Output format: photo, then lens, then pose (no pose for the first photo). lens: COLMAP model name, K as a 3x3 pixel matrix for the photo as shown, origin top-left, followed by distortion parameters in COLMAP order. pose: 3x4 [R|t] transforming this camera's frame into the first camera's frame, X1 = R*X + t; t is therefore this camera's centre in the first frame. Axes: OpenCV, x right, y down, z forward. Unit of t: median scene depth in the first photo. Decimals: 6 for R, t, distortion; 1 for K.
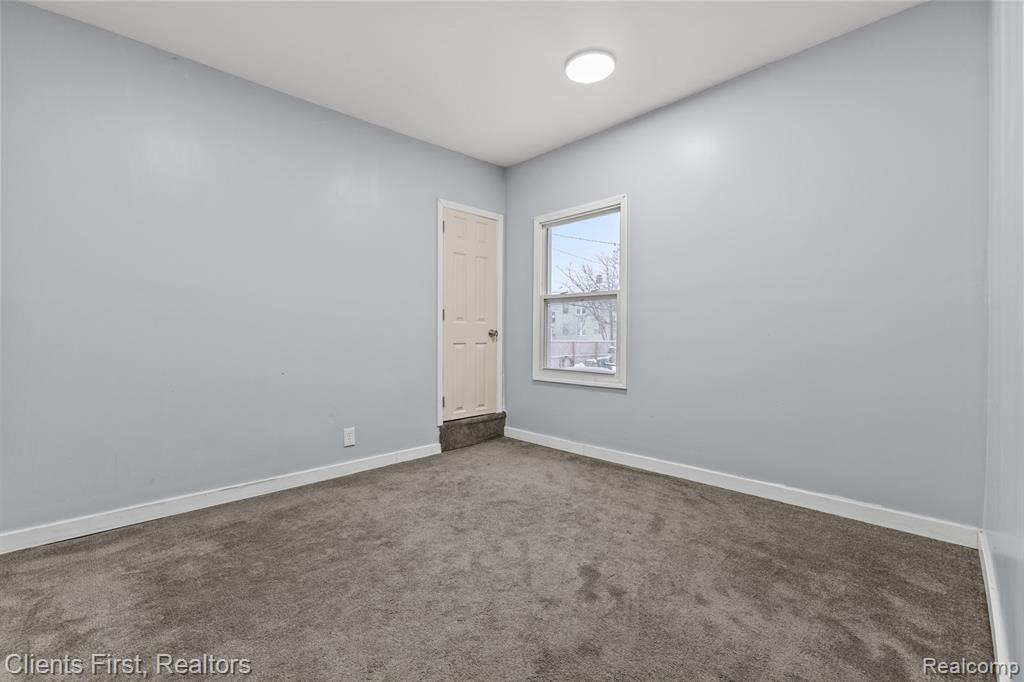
lens RADIAL K [[441.2, 0, 511.8], [0, 441.2, 335.8], [0, 0, 1]] dist [0.010071, 0.000468]
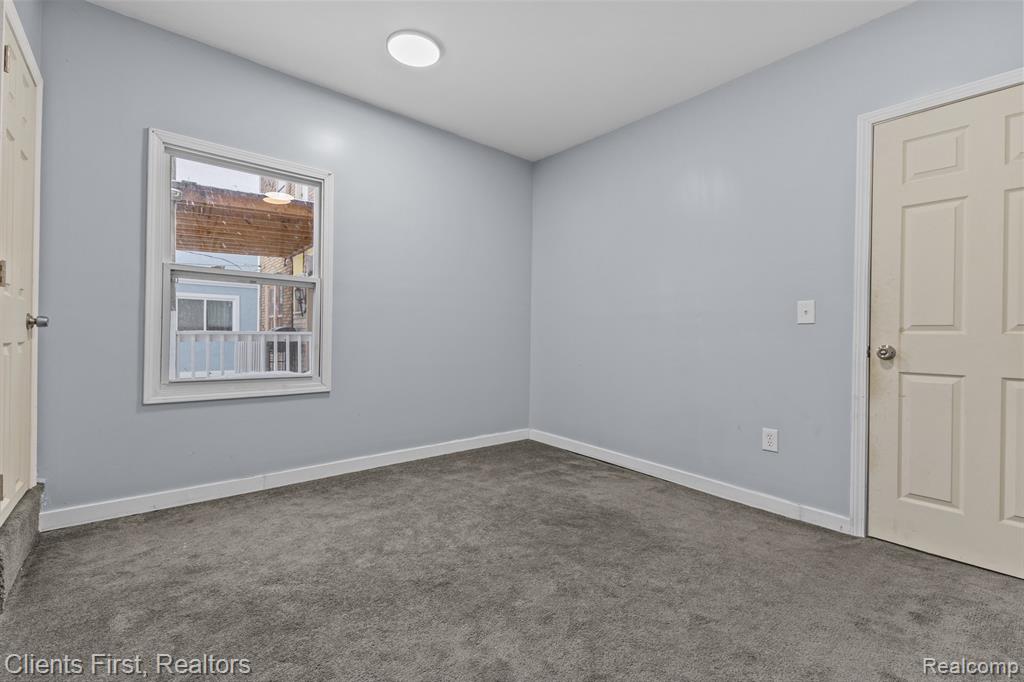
lens RADIAL K [[441.2, 0, 502.4], [0, 441.2, 338.5], [0, 0, 1]] dist [0.010071, 0.000468]
pose [[0.082705, -0.004210, 0.996565, -0.673902], [-0.011557, 0.999920, 0.005183, 0.005265], [-0.996507, -0.011946, 0.082650, 0.648315]]
